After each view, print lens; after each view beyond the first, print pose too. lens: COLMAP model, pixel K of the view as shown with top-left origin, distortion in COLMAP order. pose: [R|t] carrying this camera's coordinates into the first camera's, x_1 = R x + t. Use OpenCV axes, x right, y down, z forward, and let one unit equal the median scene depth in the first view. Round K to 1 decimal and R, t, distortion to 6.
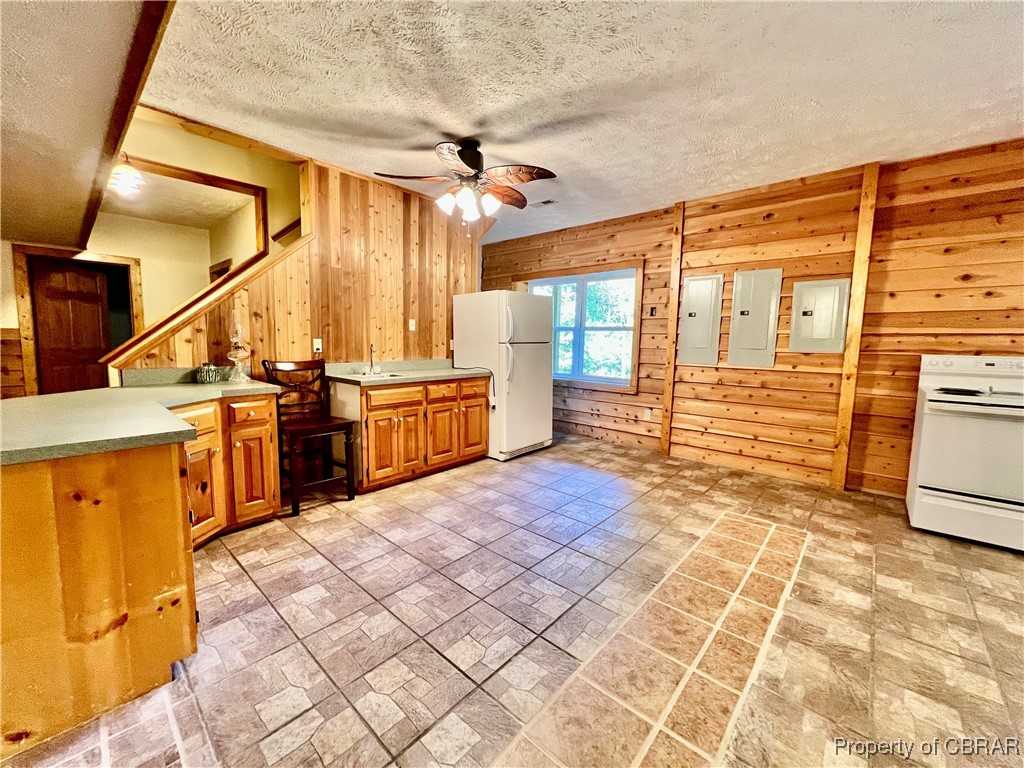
lens RADIAL K [[409.8, 0, 510.9], [0, 409.8, 382.4], [0, 0, 1]] dist [-0.002898, 0.000559]
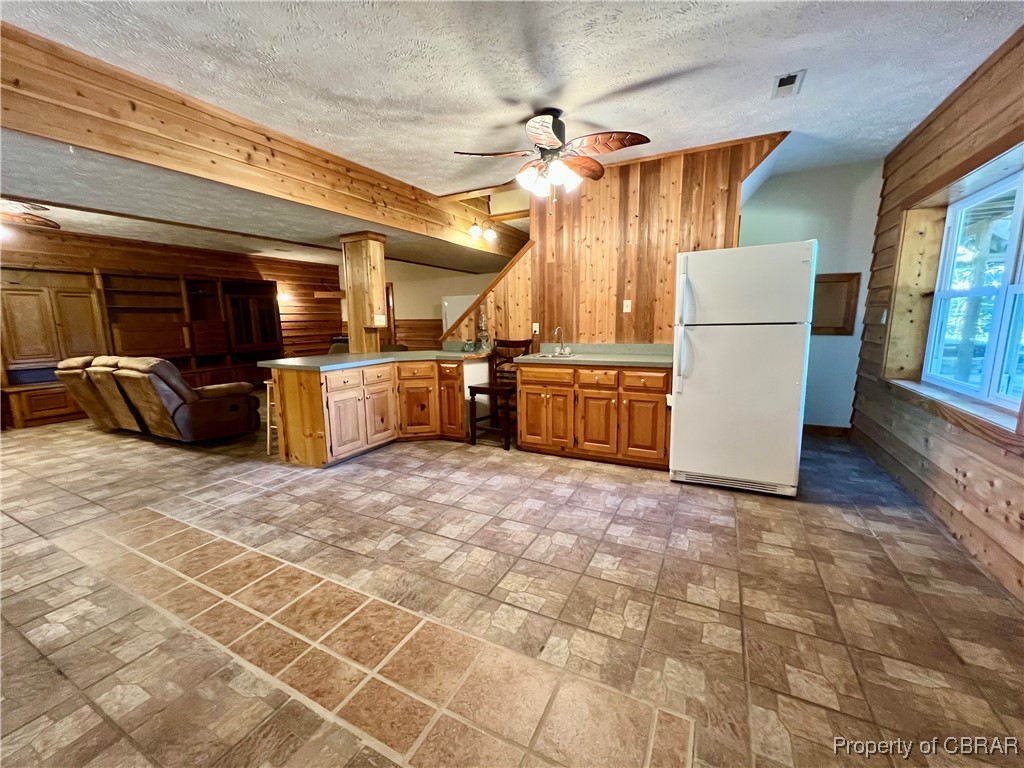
lens RADIAL K [[409.8, 0, 509.5], [0, 409.8, 382.3], [0, 0, 1]] dist [-0.002898, 0.000559]
pose [[0.256131, 0.128898, -0.958010, 0.786610], [-0.079659, 0.990513, 0.111973, -0.064883], [0.963354, 0.047635, 0.263969, 0.639511]]
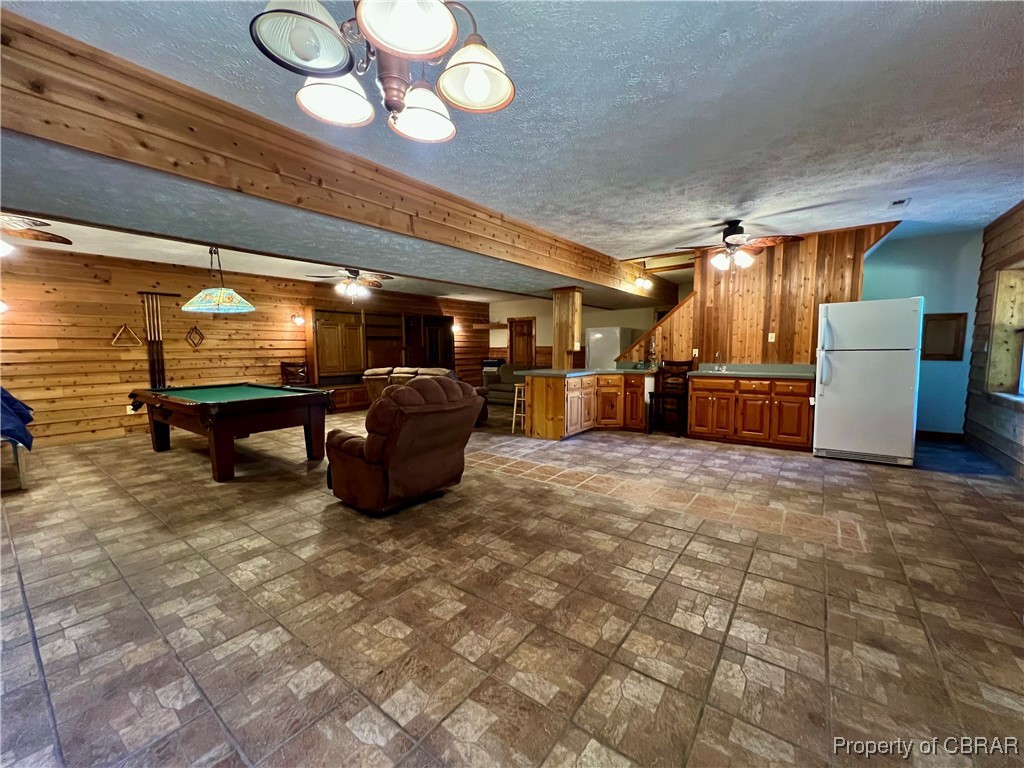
lens RADIAL K [[409.8, 0, 509.6], [0, 409.8, 382.1], [0, 0, 1]] dist [-0.002898, 0.000559]
pose [[0.083093, 0.066983, -0.994288, 1.295761], [-0.094632, 0.993760, 0.059039, 0.006570], [0.992039, 0.089185, 0.088913, 0.072177]]
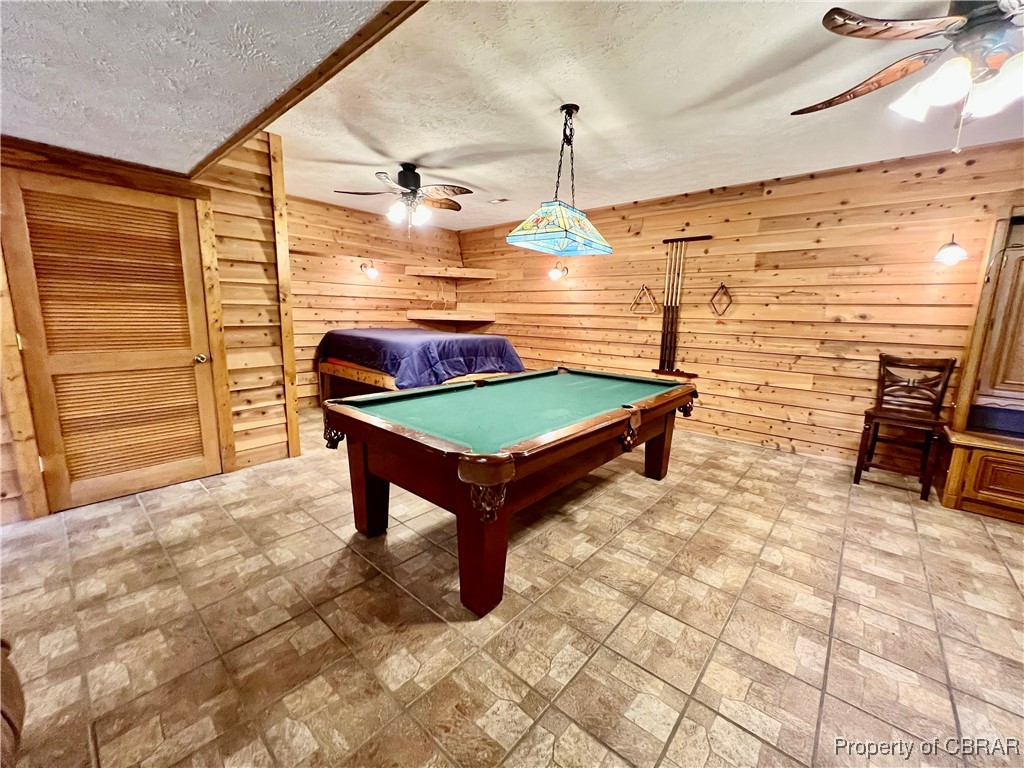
lens RADIAL K [[409.8, 0, 514.0], [0, 409.8, 383.6], [0, 0, 1]] dist [-0.002898, 0.000559]
pose [[-0.999128, -0.036199, -0.020810, -0.239550], [-0.040530, 0.960577, 0.275043, -0.027917], [0.010033, 0.275646, -0.961207, 0.007926]]
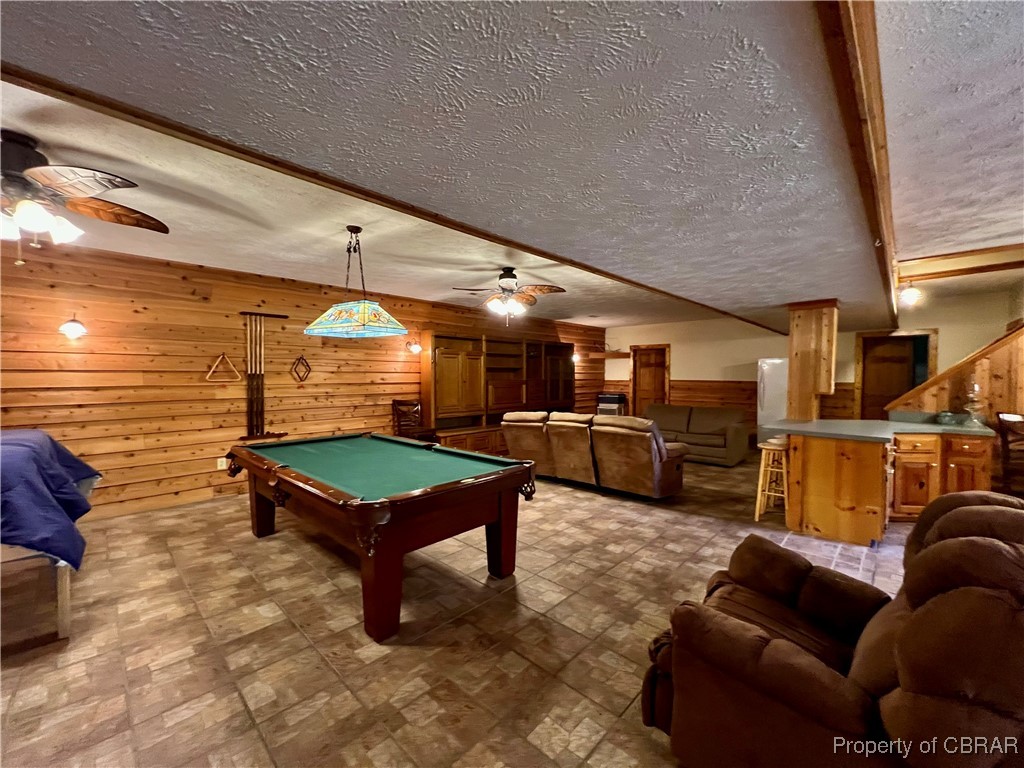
lens RADIAL K [[409.8, 0, 509.1], [0, 409.8, 381.5], [0, 0, 1]] dist [-0.002898, 0.000559]
pose [[-0.033807, -0.000324, -0.999428, 0.688429], [-0.105505, 0.994413, 0.003246, 0.008325], [0.993844, 0.105555, -0.033652, -0.462898]]
